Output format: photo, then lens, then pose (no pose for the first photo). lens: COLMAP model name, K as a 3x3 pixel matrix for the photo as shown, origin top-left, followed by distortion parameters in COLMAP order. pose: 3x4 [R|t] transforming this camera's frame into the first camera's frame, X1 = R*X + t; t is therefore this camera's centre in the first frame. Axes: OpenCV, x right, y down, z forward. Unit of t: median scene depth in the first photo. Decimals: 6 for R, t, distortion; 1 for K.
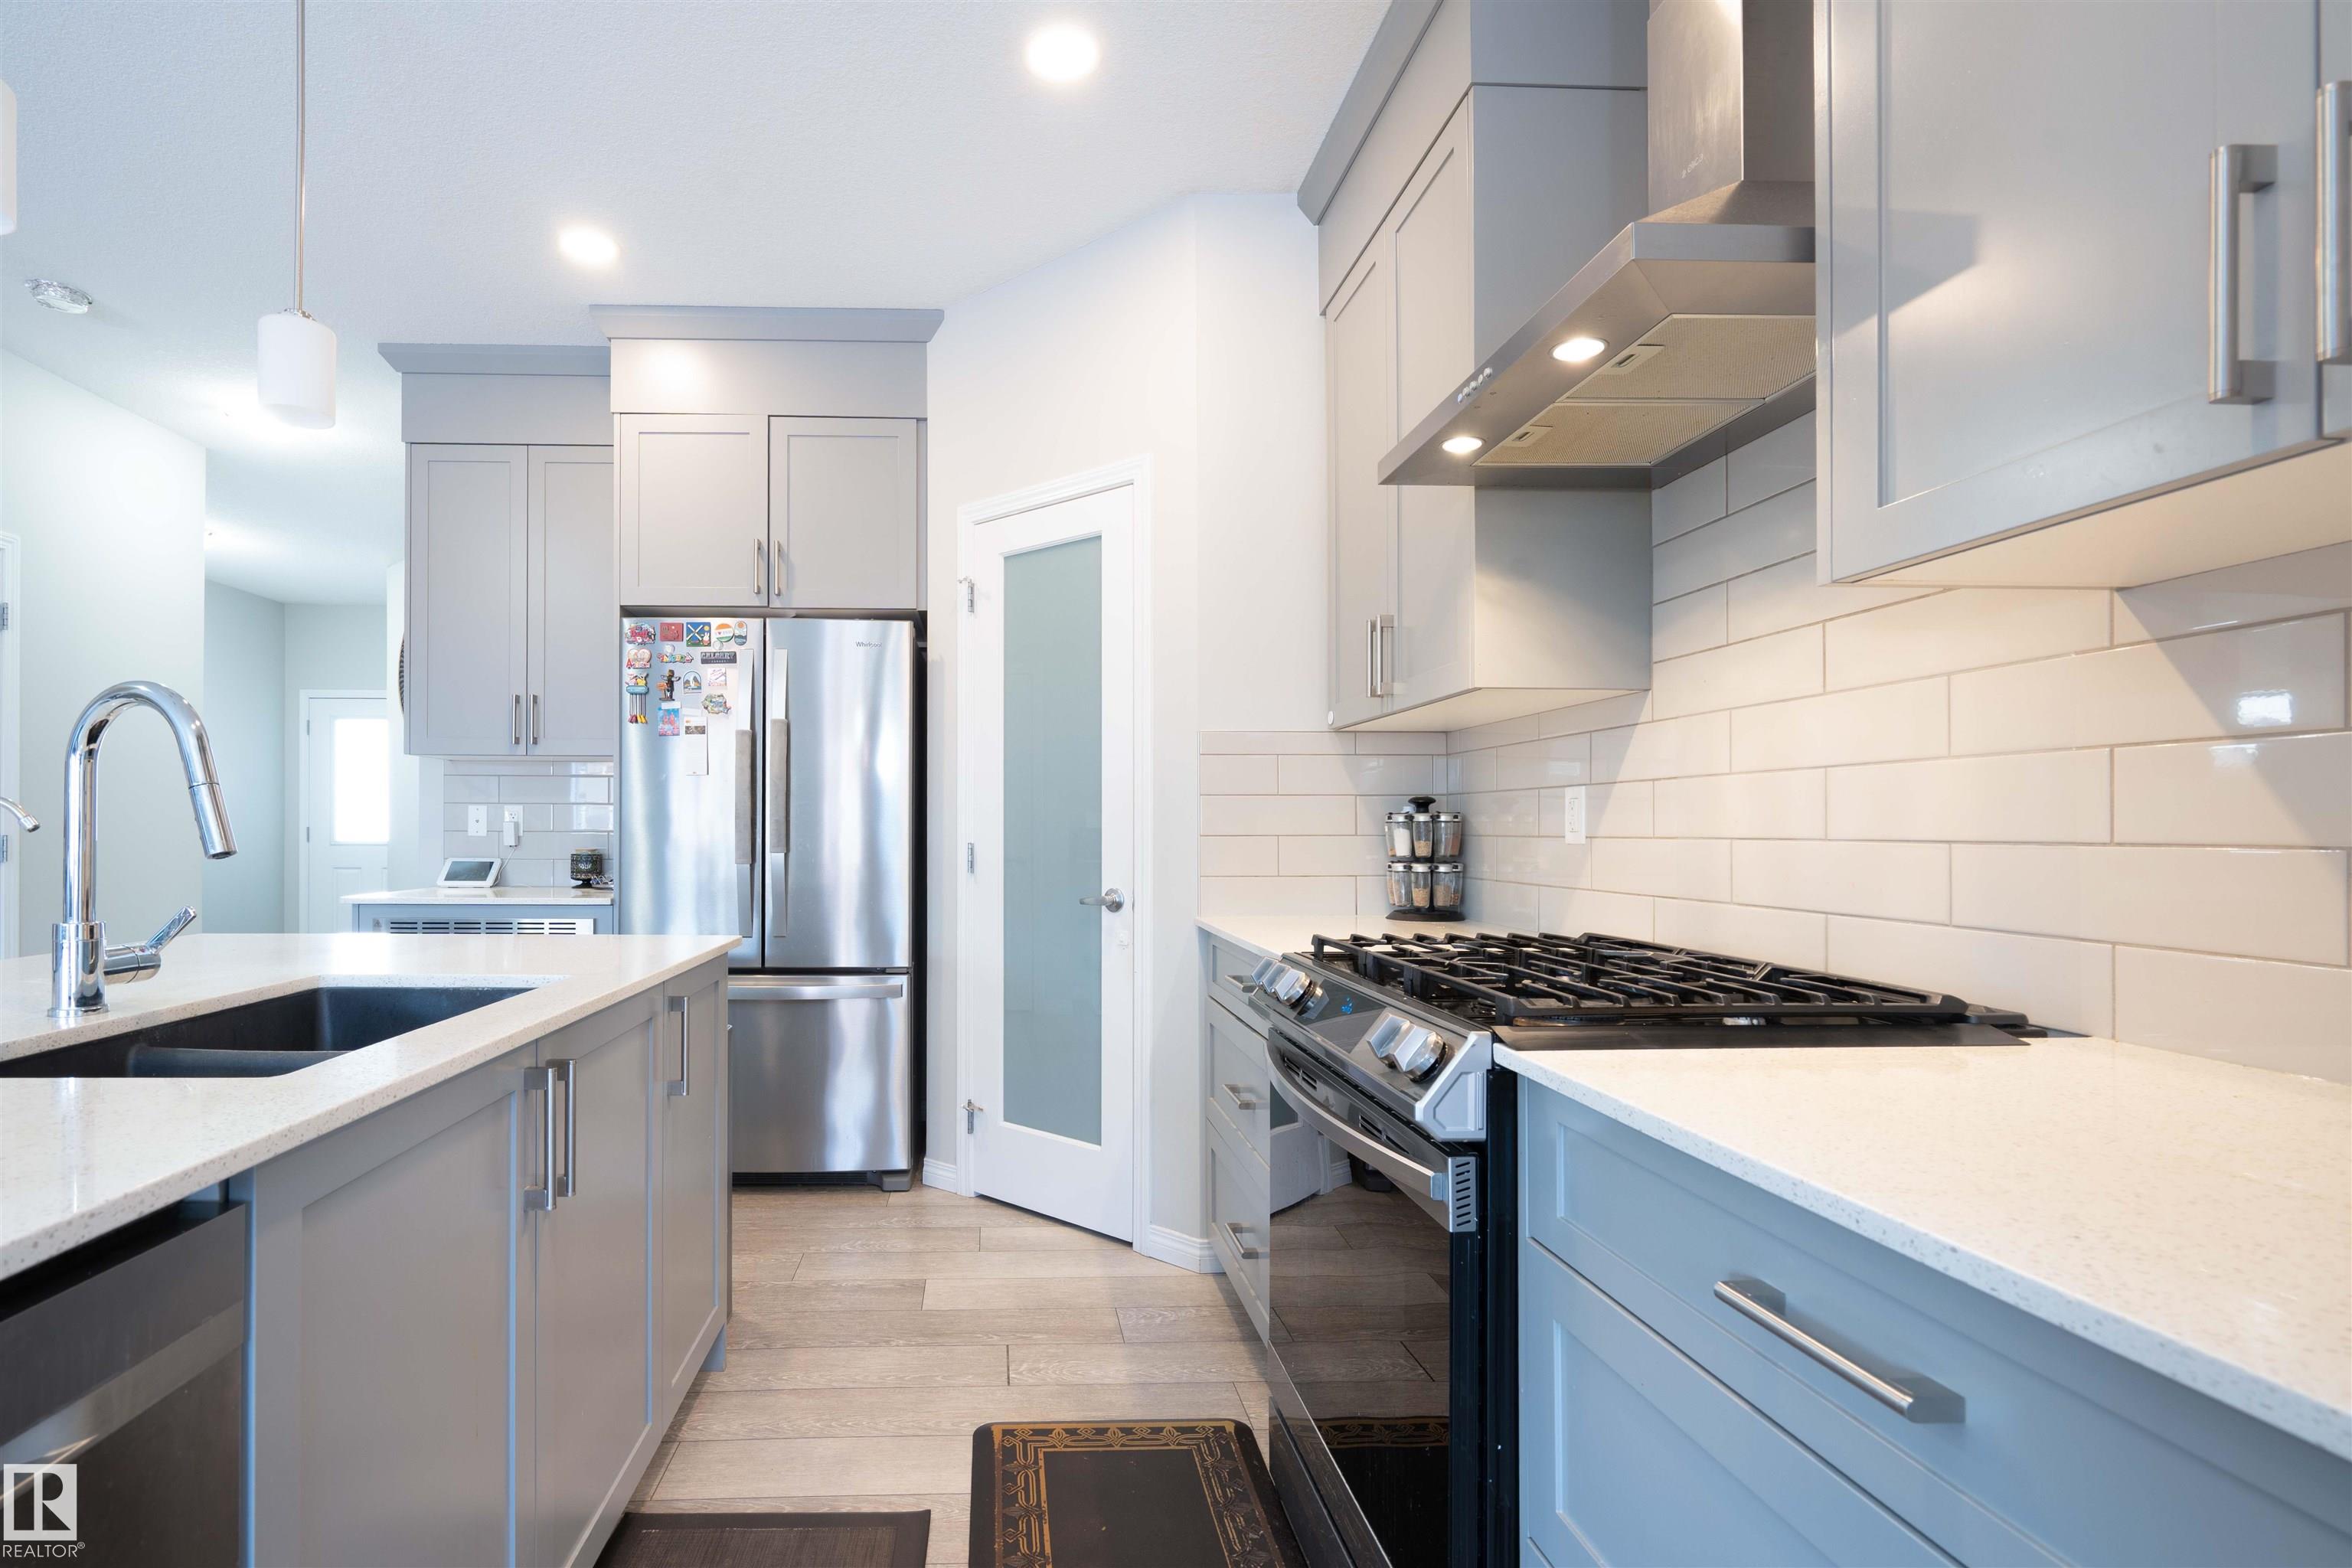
lens RADIAL K [[1134.9, 0, 1034.9], [0, 1134.9, 831.8], [0, 0, 1]] dist [-0.009178, 0.003155]
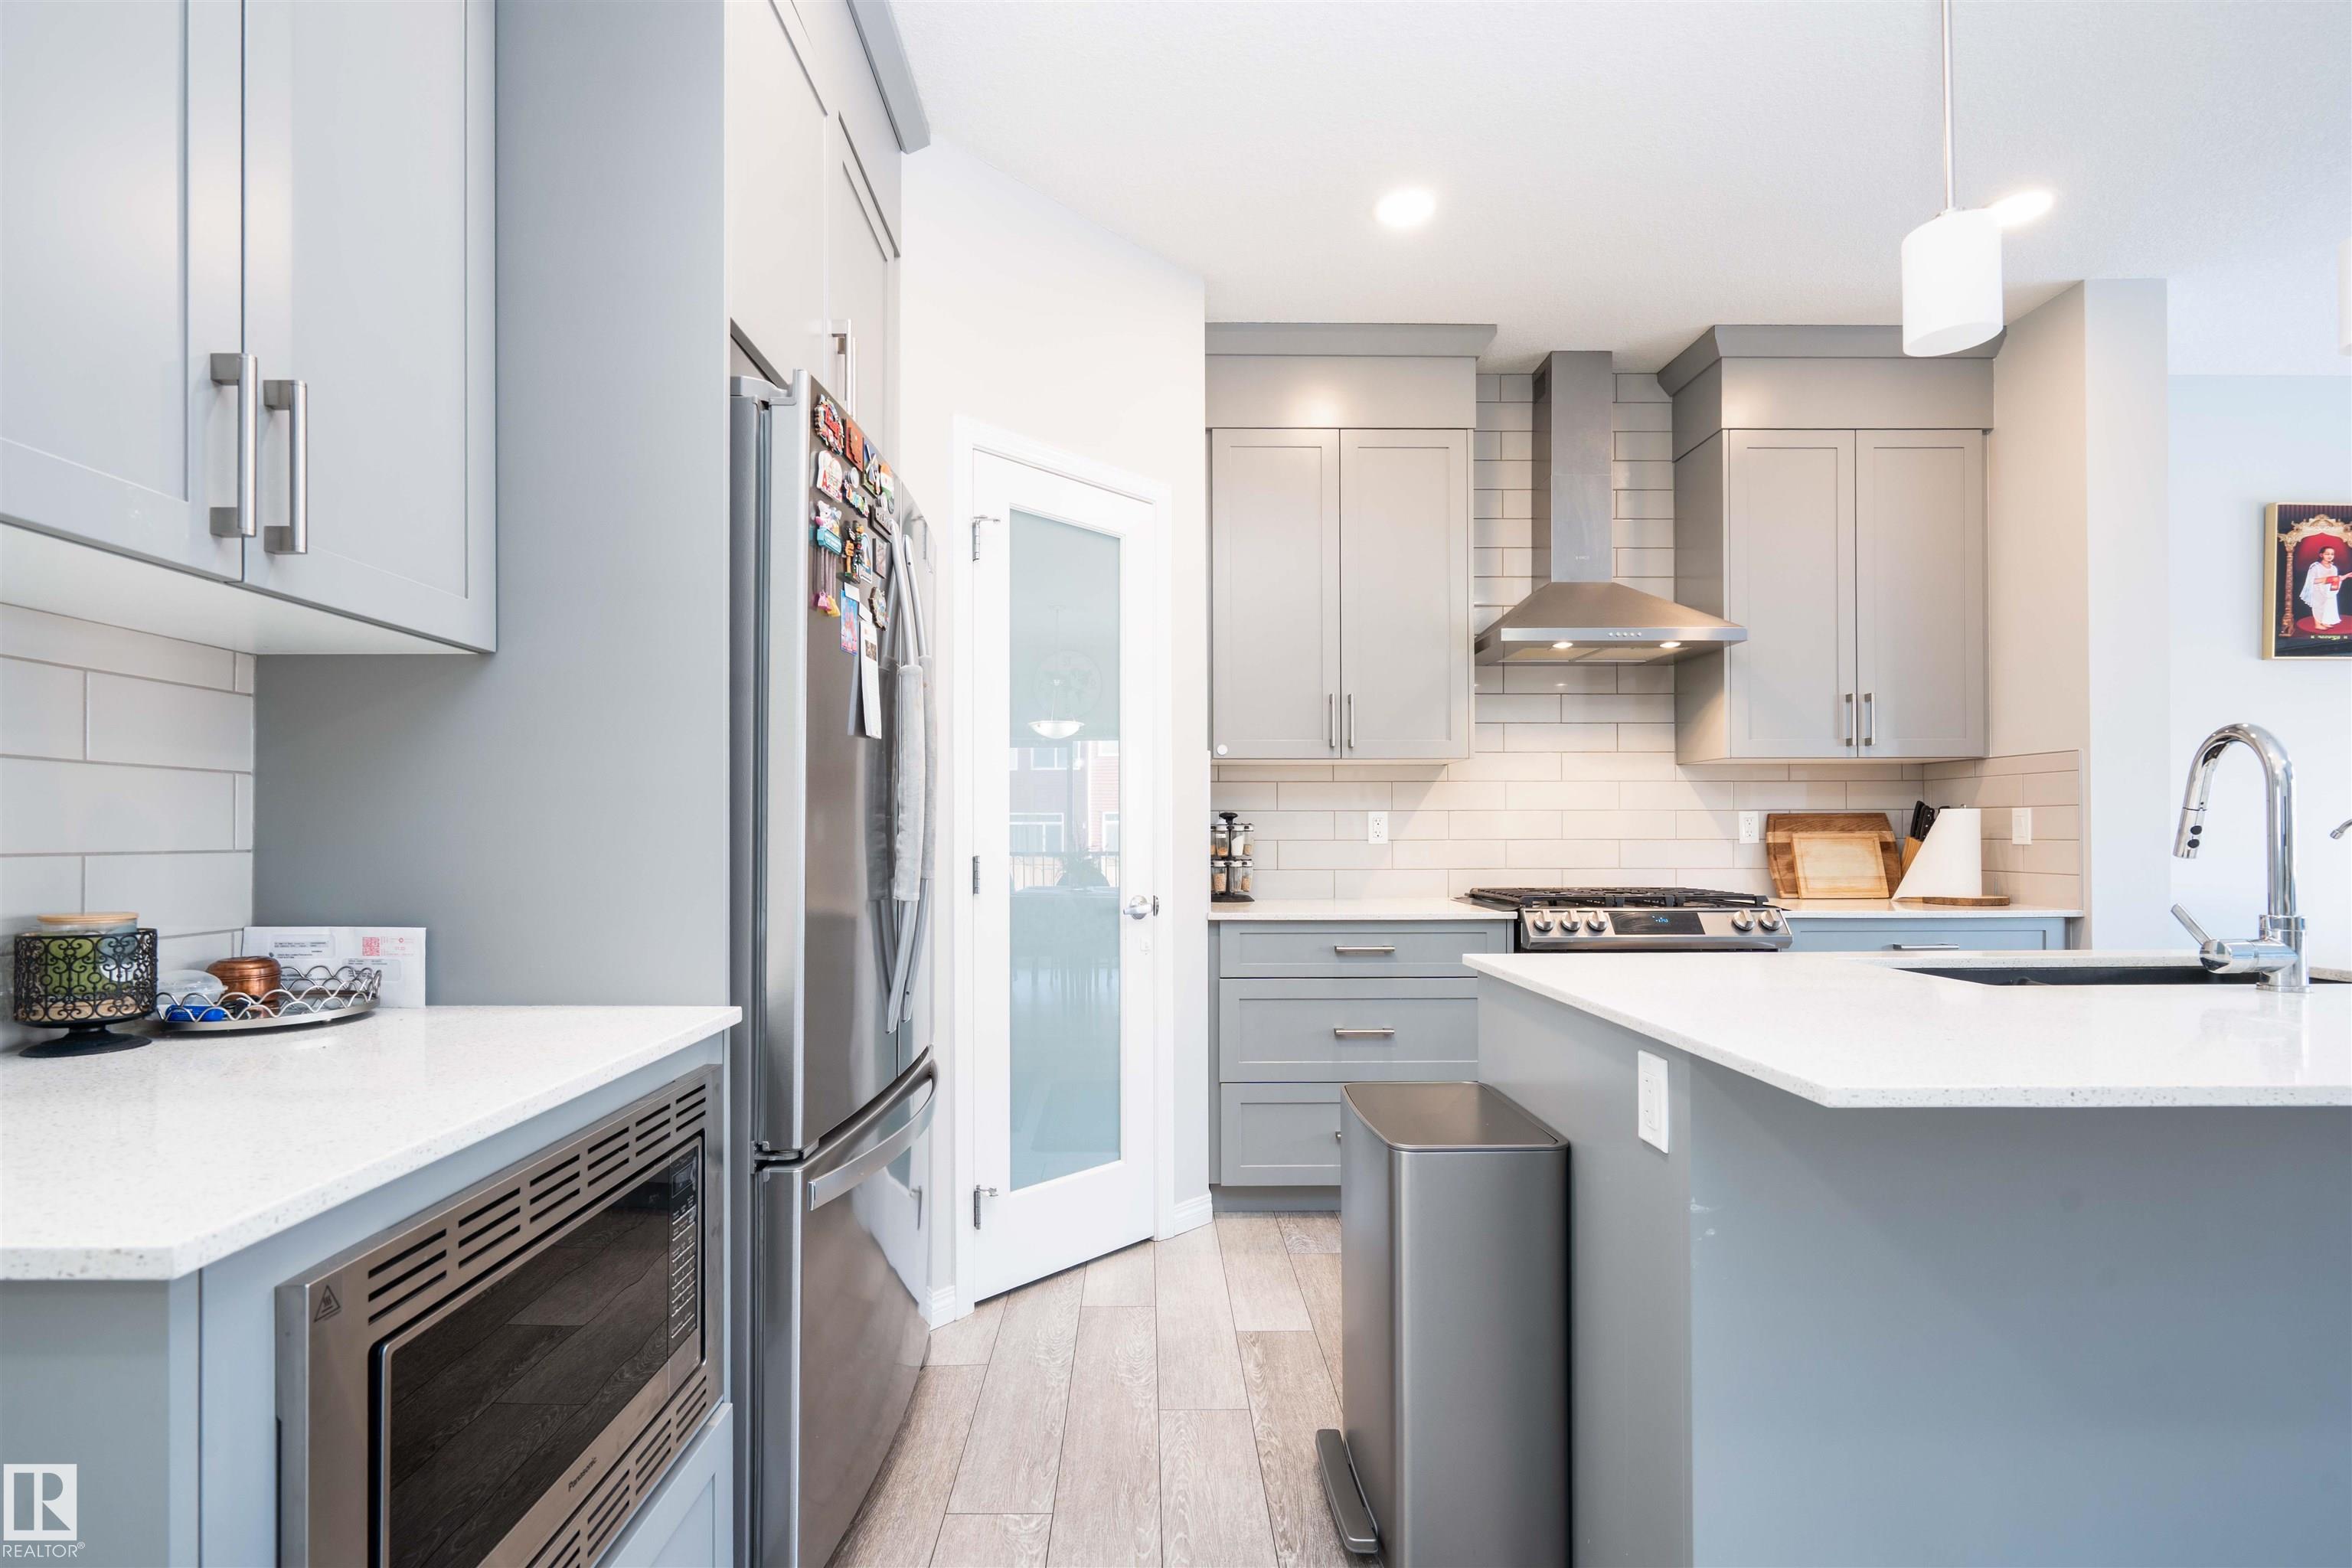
lens RADIAL K [[1097.3, 0, 1107.1], [0, 1097.3, 827.9], [0, 0, 1]] dist [-0.003883, 0.002903]
pose [[0.052680, 0.005743, 0.998595, -0.801540], [0.003786, 0.999975, -0.005951, -0.003492], [-0.998604, 0.004094, 0.052657, 0.863710]]
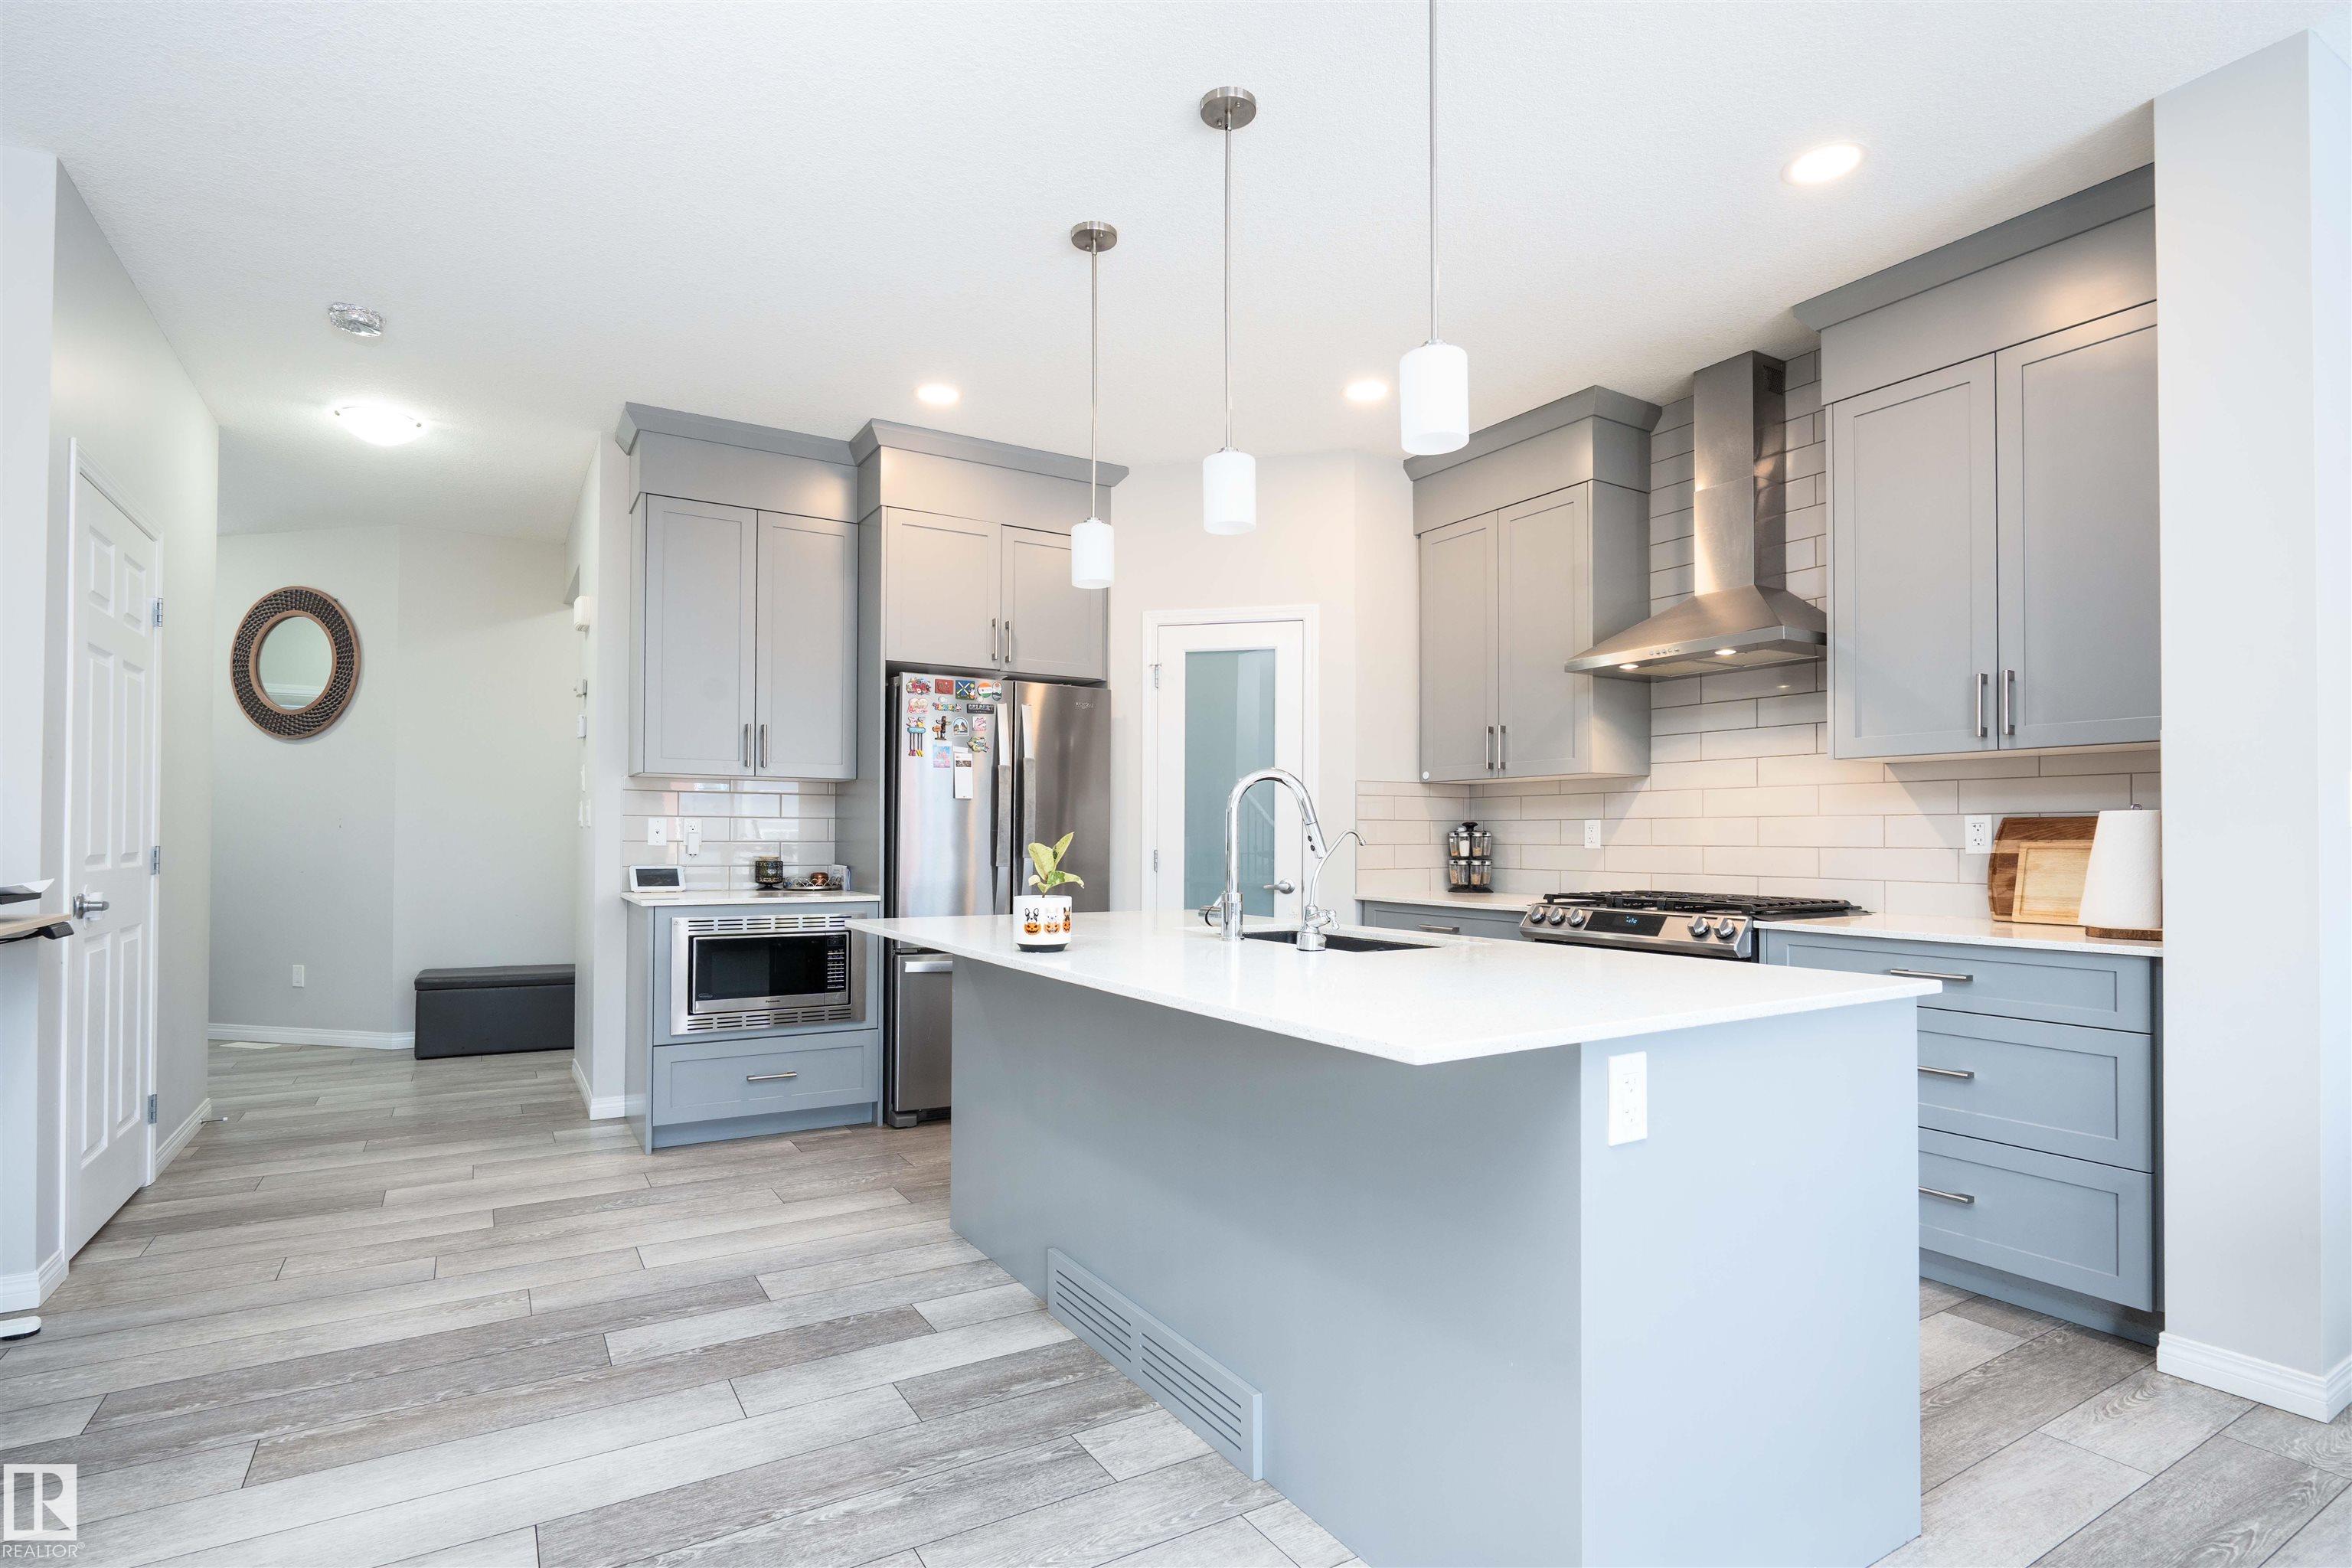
lens RADIAL K [[1097.3, 0, 1156.0], [0, 1097.3, 833.4], [0, 0, 1]] dist [-0.003883, 0.002903]
pose [[0.877743, 0.001505, 0.479130, -0.714417], [-0.000050, 0.999995, -0.003049, -0.006484], [-0.479132, 0.002652, 0.877739, -0.208141]]
